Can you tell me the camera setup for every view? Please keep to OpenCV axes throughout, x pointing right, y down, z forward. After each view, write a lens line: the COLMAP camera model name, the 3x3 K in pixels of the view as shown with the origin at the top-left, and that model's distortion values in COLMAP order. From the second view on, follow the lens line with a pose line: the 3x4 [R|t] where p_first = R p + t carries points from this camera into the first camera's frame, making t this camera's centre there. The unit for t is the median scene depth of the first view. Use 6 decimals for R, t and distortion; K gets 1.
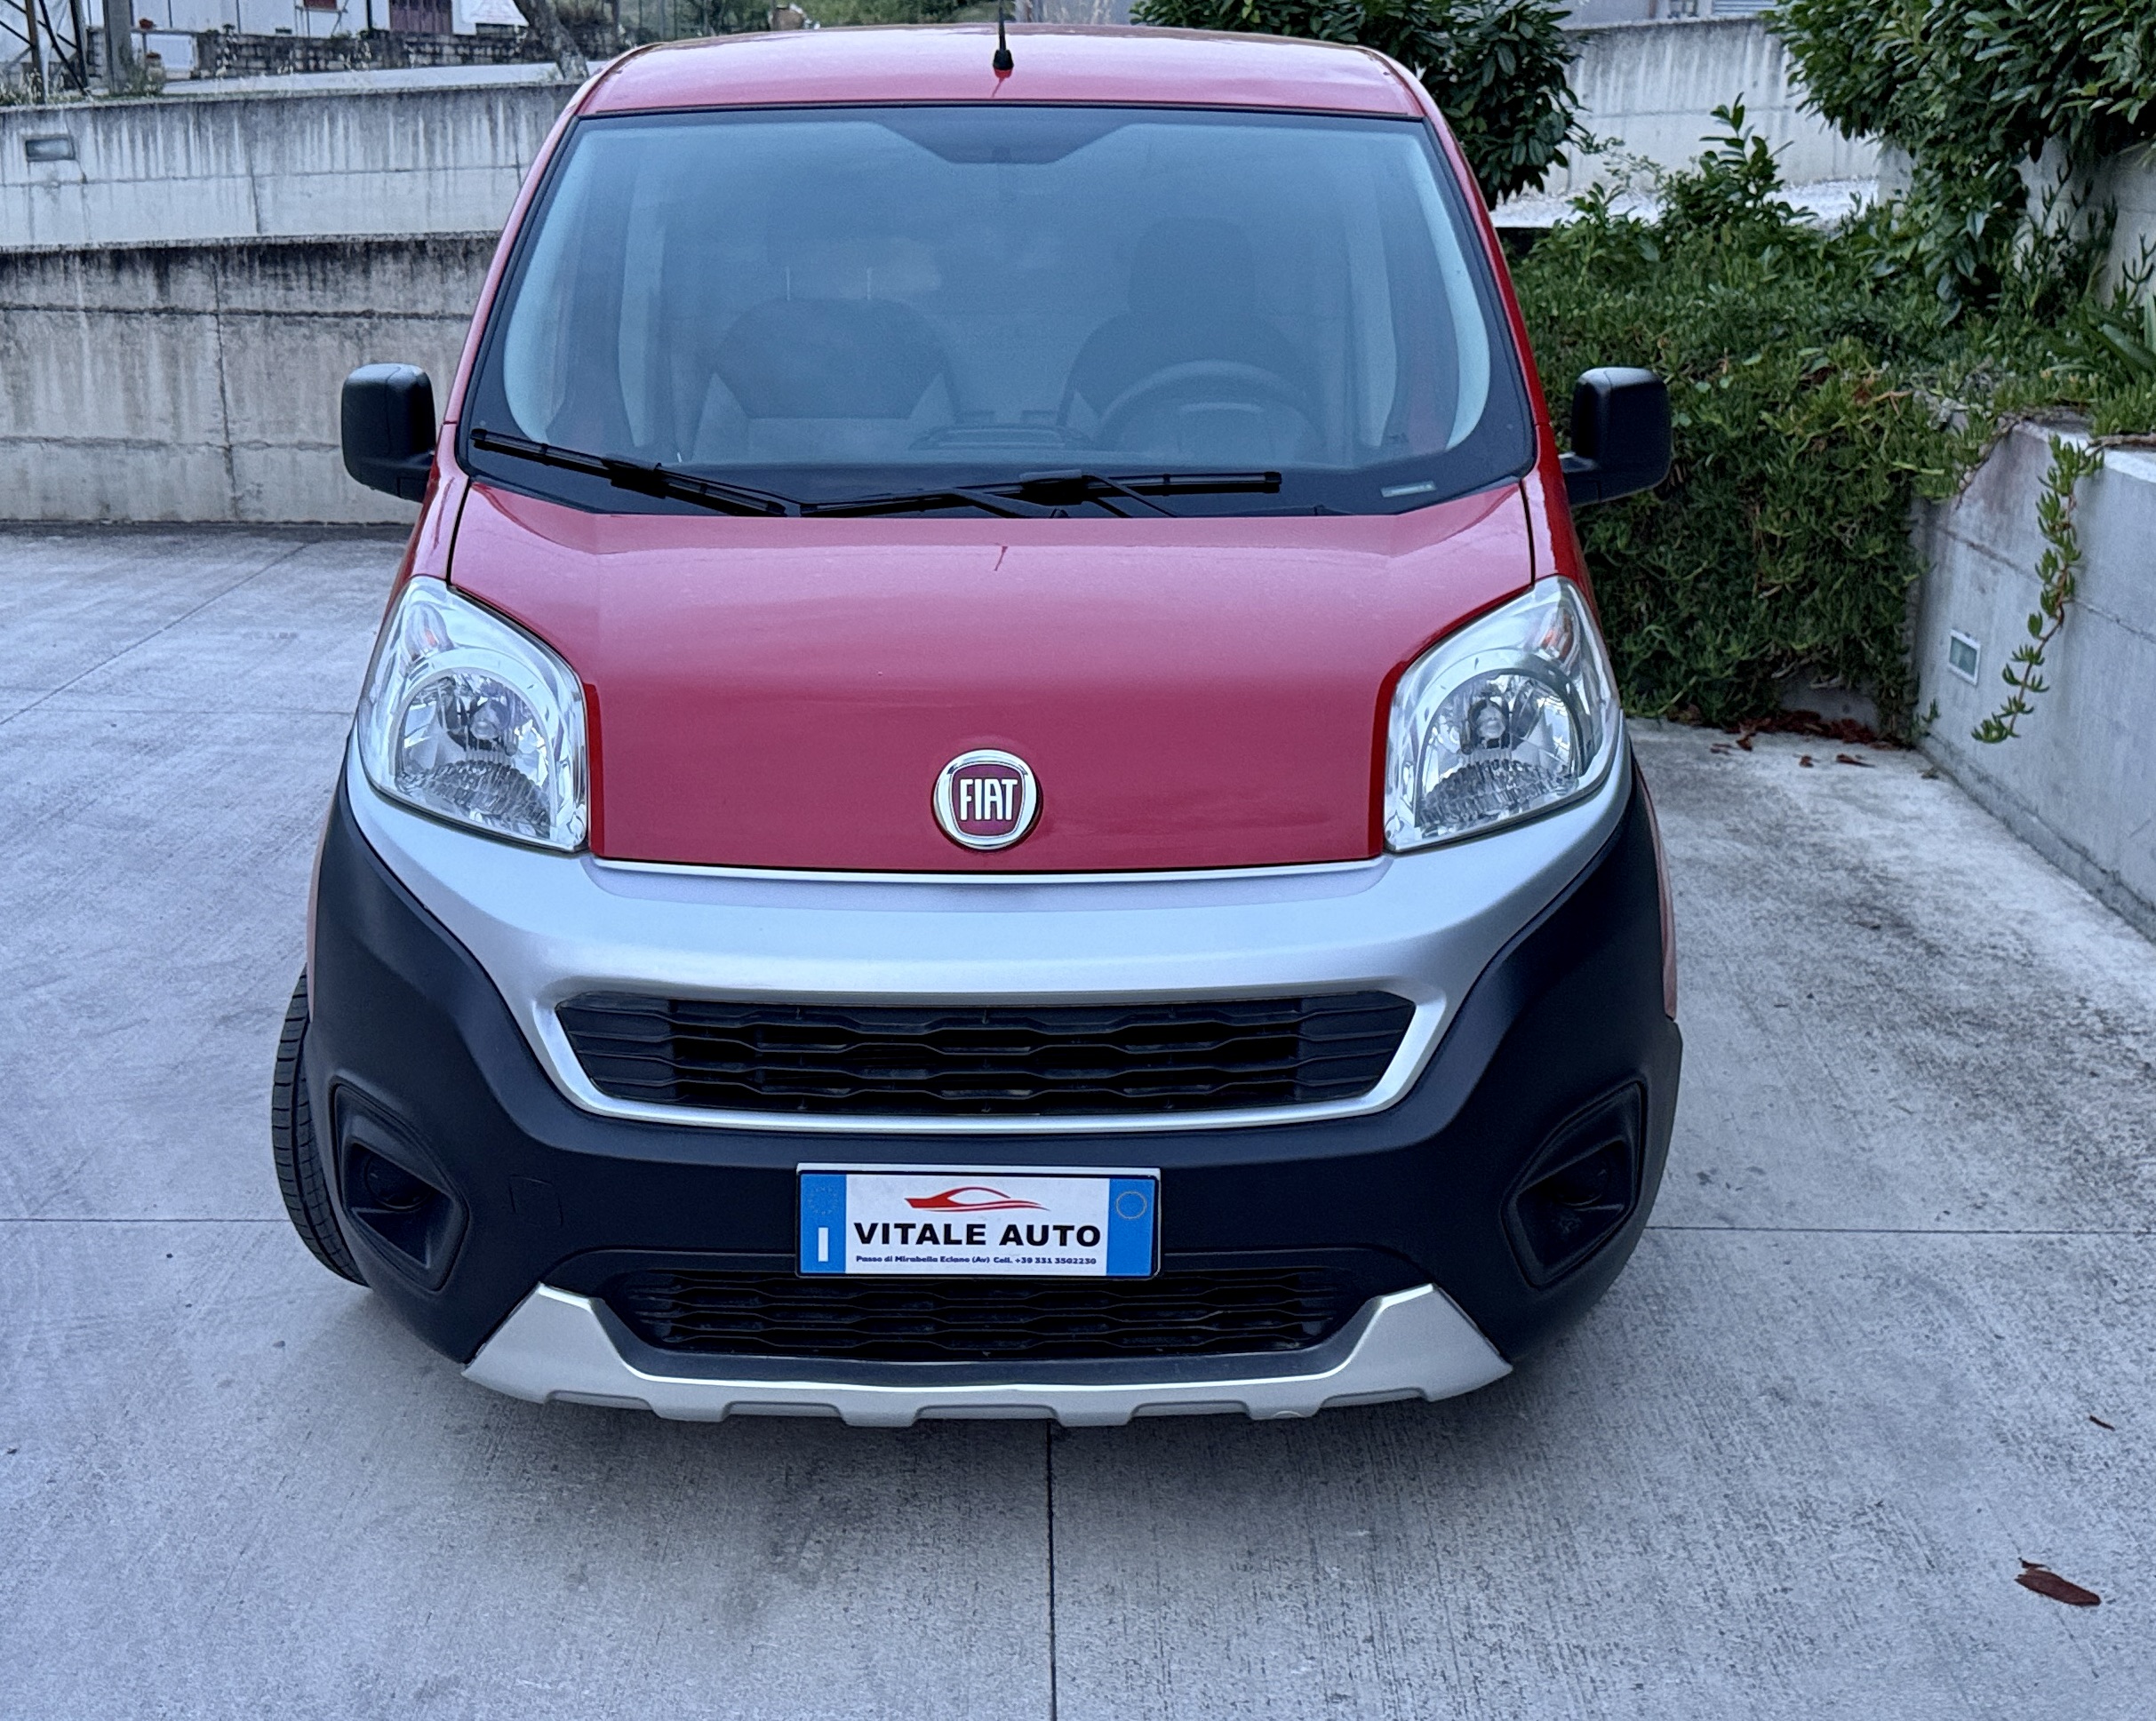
lens RADIAL K [[2628.8, 0, 1036.8], [0, 2628.8, 855.3], [0, 0, 1]] dist [0.168935, -0.473869]
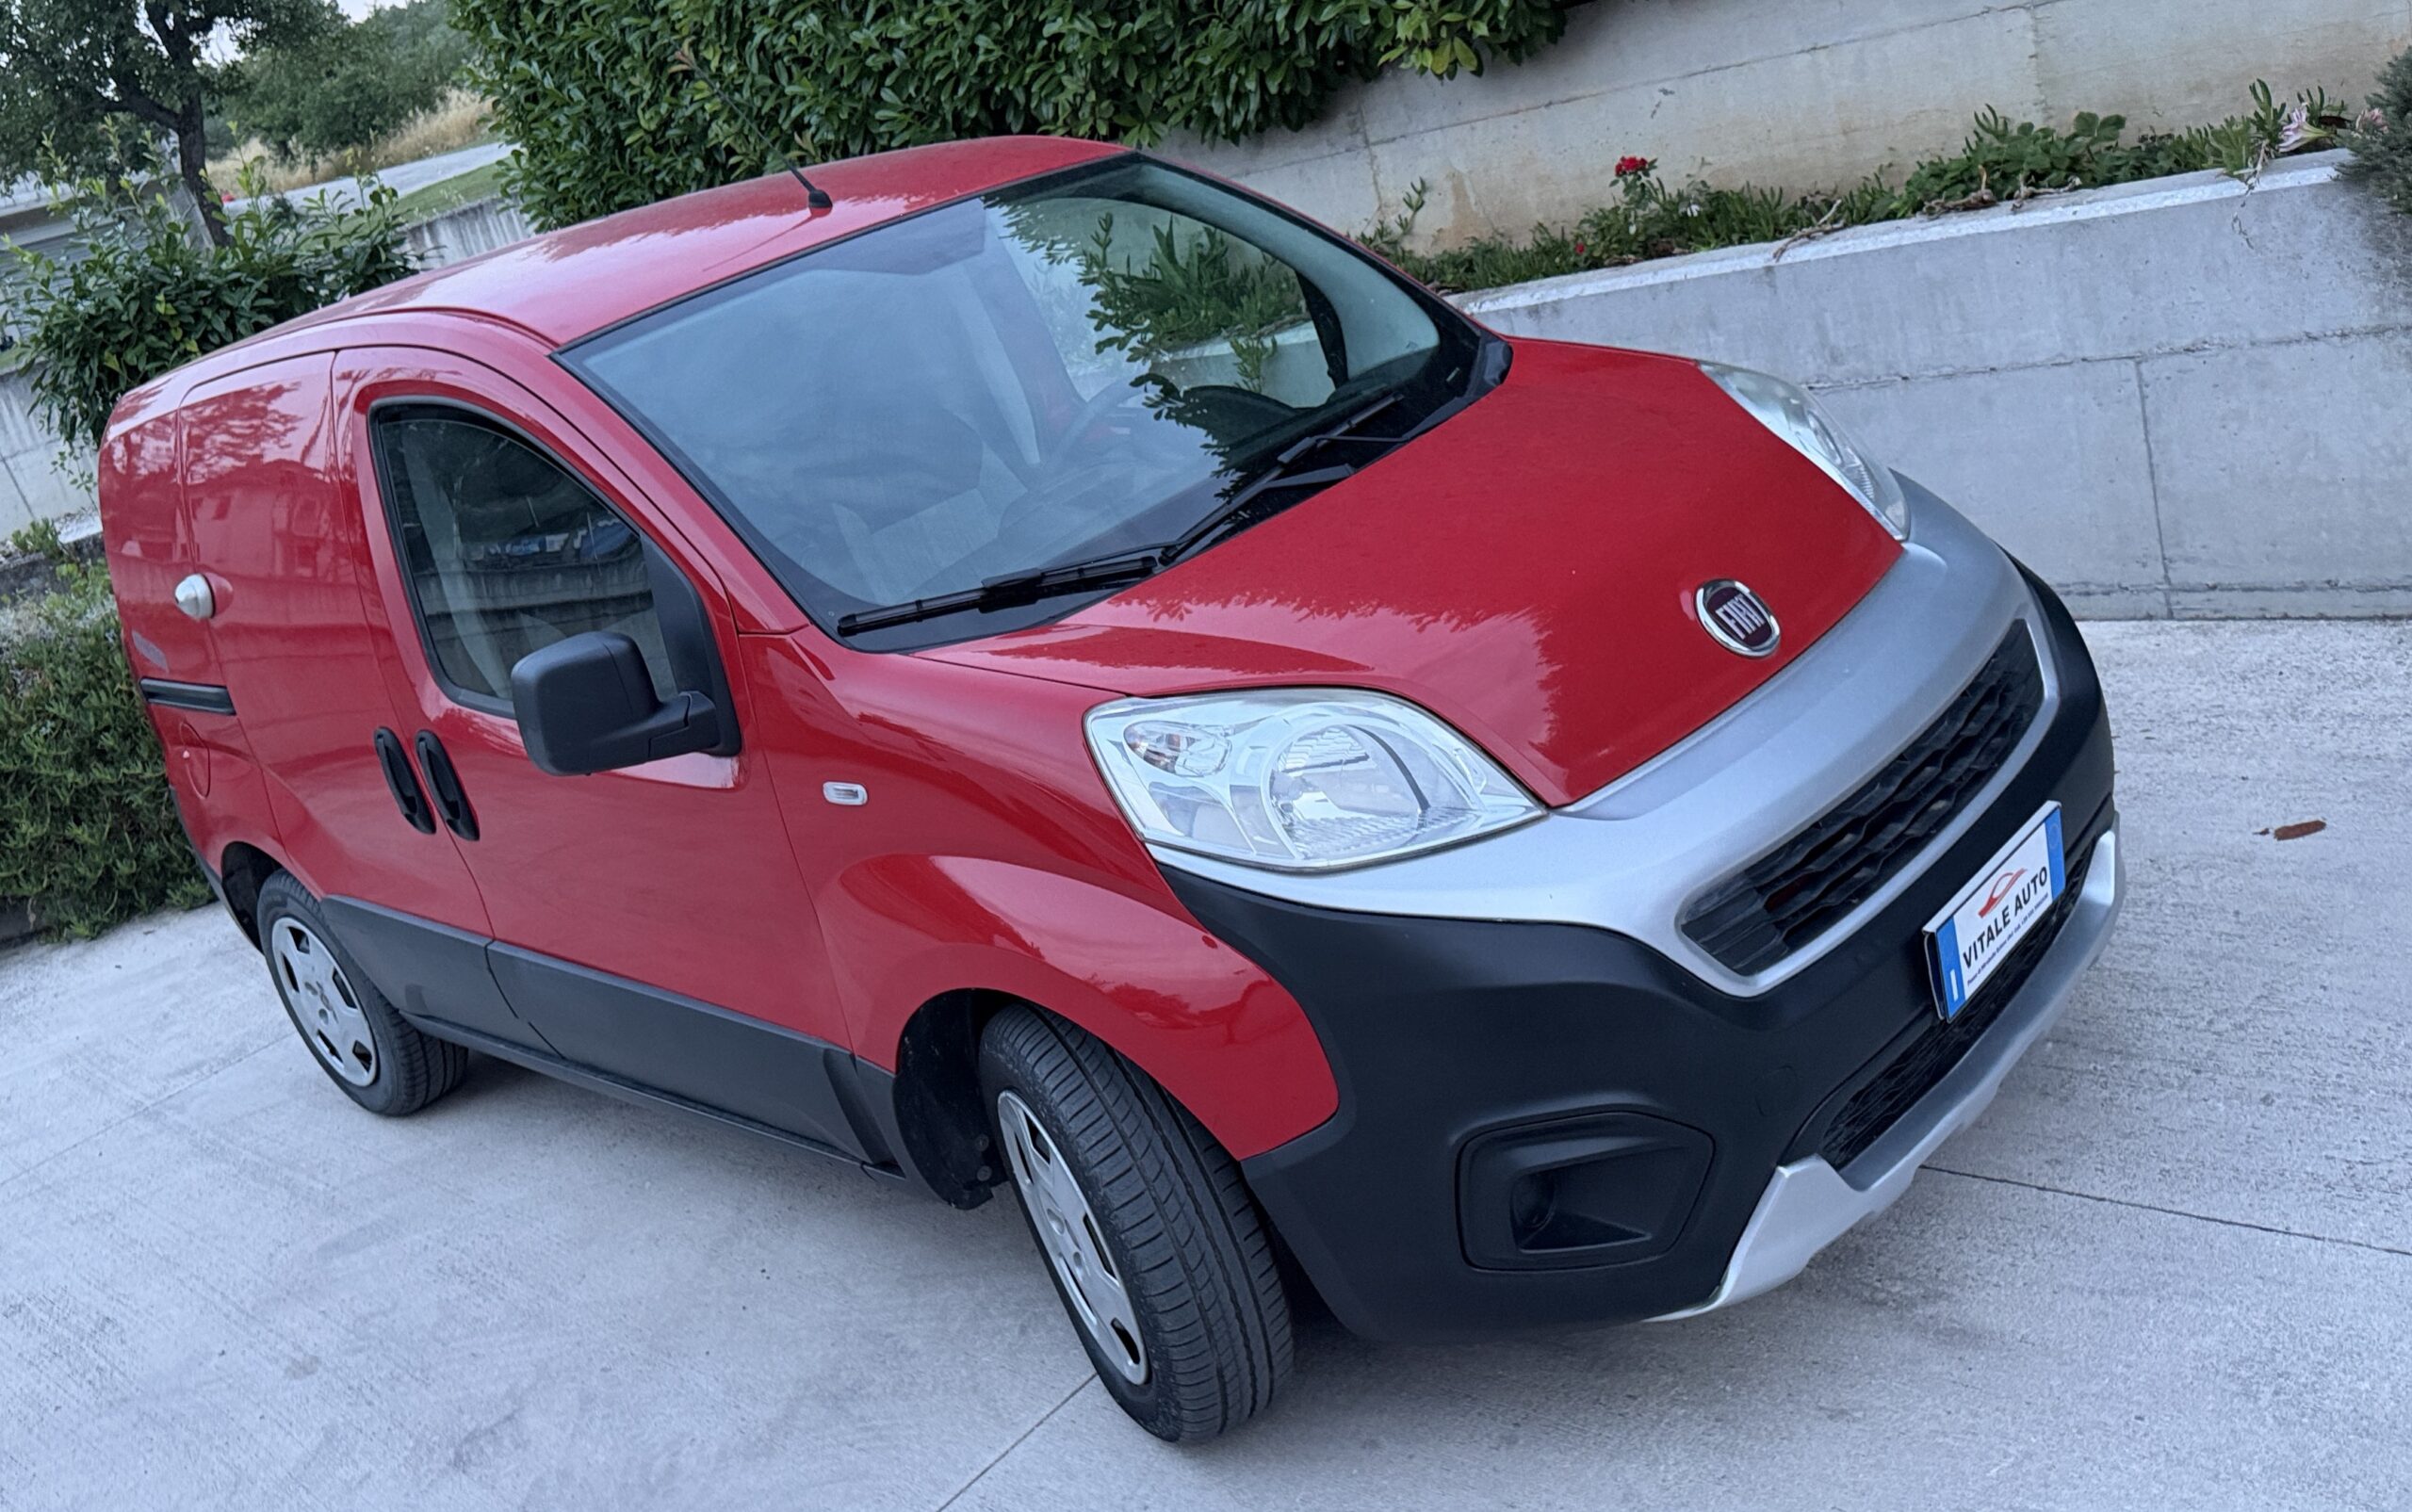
lens RADIAL K [[2066.7, 0, 1149.1], [0, 2066.7, 757.1], [0, 0, 1]] dist [0.135907, -0.240794]
pose [[0.671400, -0.409496, 0.617685, -0.377316], [0.454008, 0.886035, 0.093910, -0.082156], [-0.585746, 0.217383, 0.780798, 0.217960]]
